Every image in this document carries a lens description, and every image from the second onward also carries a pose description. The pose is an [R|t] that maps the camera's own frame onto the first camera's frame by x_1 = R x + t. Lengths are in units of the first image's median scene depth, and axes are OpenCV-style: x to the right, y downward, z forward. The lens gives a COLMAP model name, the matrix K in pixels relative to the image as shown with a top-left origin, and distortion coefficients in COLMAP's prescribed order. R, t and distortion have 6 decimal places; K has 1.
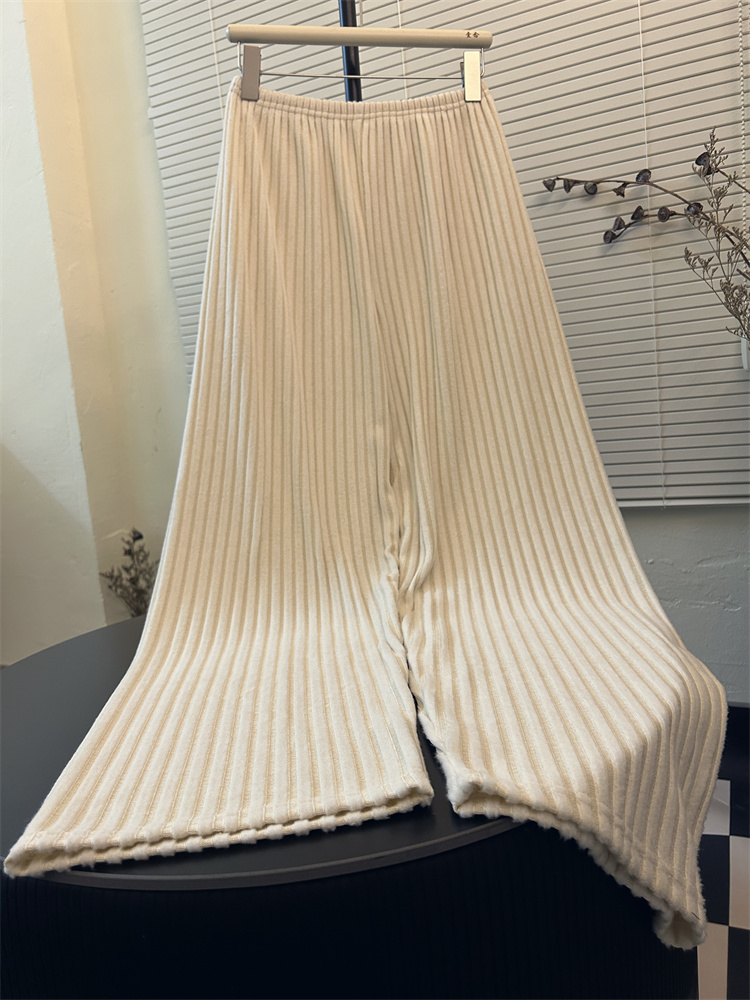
lens RADIAL K [[761.9, 0, 366.1], [0, 761.9, 497.8], [0, 0, 1]] dist [0.075440, -0.139441]
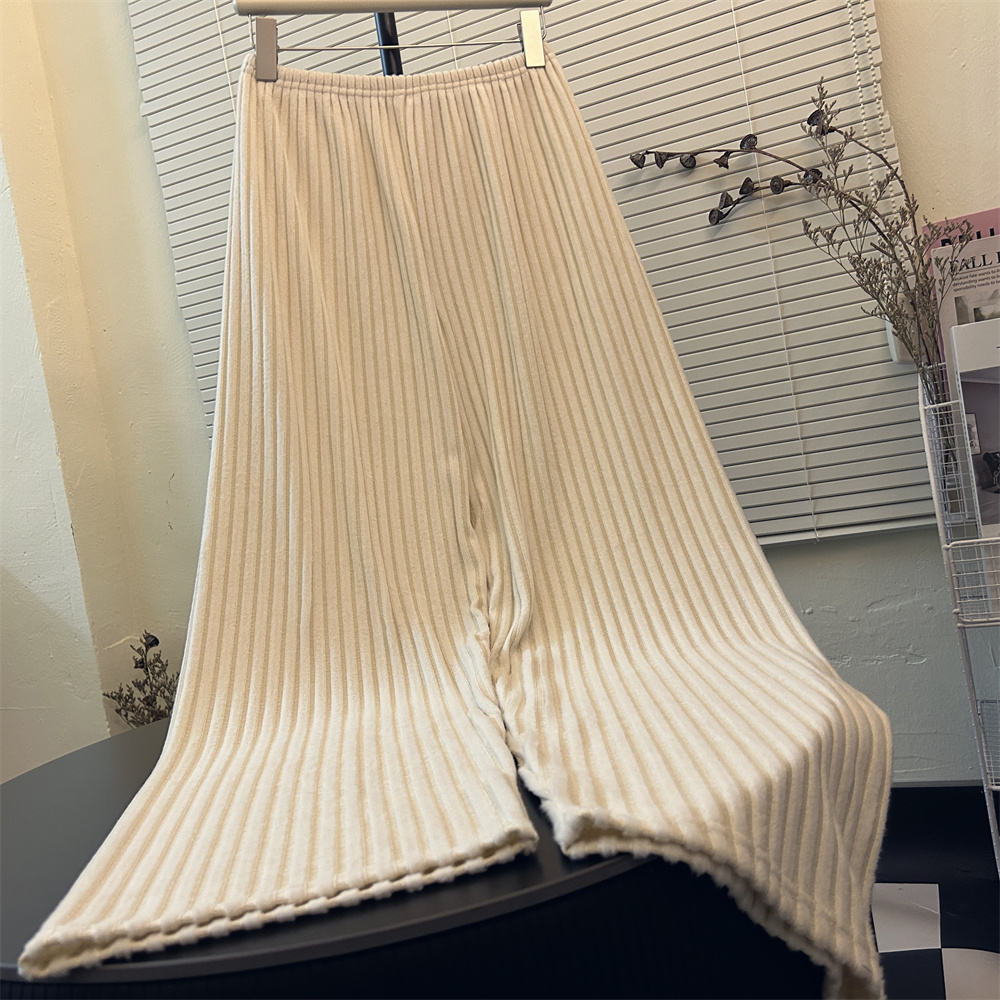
lens RADIAL K [[1006.4, 0, 486.8], [0, 1006.4, 500.5], [0, 0, 1]] dist [0.142884, -0.359622]
pose [[0.996400, -0.074566, 0.040330, 0.006410], [0.078029, 0.992651, -0.092497, 0.050750], [-0.033136, 0.095311, 0.994896, -0.055314]]
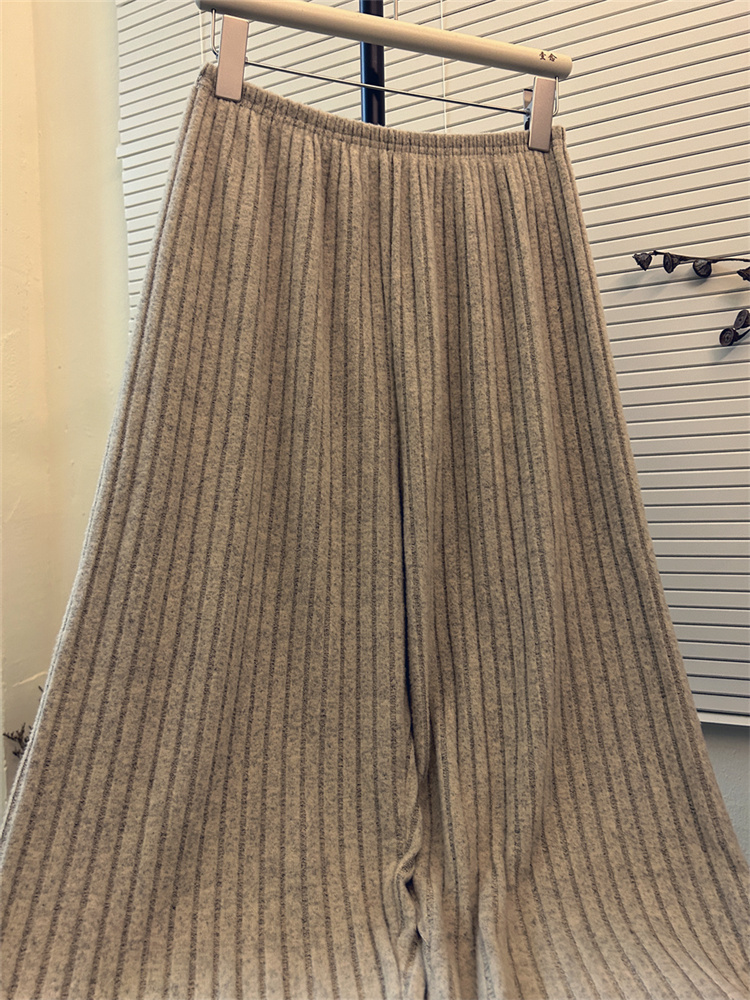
lens RADIAL K [[756.5, 0, 374.3], [0, 756.5, 497.2], [0, 0, 1]] dist [0.083138, -0.142437]
pose [[0.998296, 0.057868, -0.007541, 0.010955], [-0.058335, 0.993116, -0.101571, -0.123089], [0.001611, 0.101838, 0.994800, 0.376833]]
